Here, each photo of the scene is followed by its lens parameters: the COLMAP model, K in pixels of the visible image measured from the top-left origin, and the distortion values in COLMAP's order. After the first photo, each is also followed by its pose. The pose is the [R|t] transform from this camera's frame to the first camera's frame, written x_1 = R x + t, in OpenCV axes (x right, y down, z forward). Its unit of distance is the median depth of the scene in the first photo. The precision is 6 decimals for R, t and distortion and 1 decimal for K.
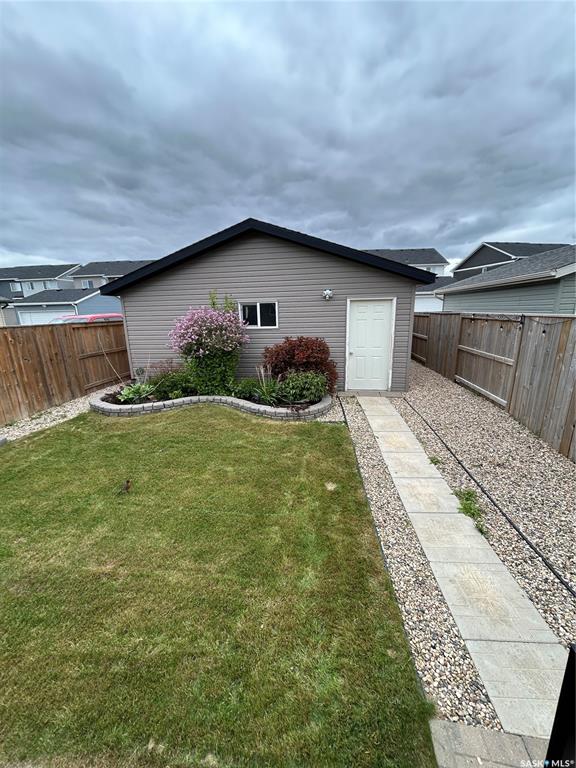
lens RADIAL K [[315.0, 0, 293.9], [0, 315.0, 381.0], [0, 0, 1]] dist [0.014995, 0.000352]
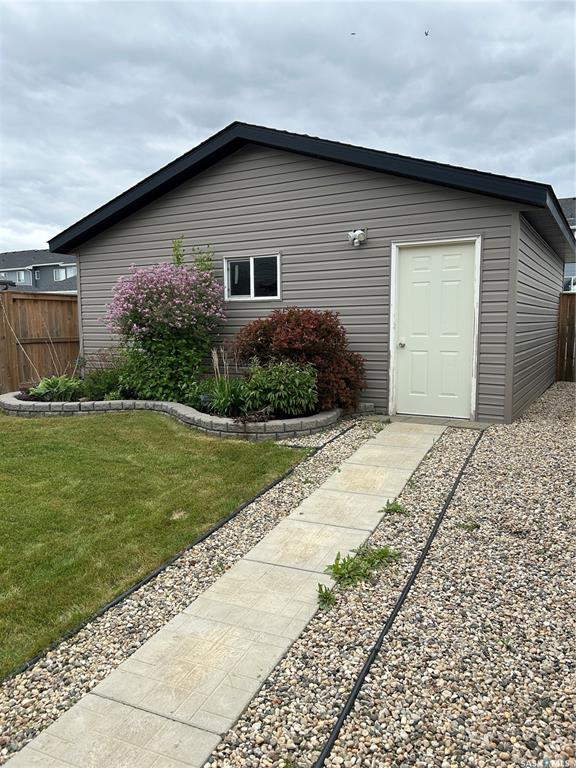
lens RADIAL K [[584.7, 0, 288.2], [0, 584.7, 387.9], [0, 0, 1]] dist [0.039575, -0.024899]
pose [[0.929195, 0.055023, -0.365470, 0.372645], [-0.096397, 0.990709, -0.095932, 0.098528], [0.356796, 0.124370, 0.925866, 0.019667]]
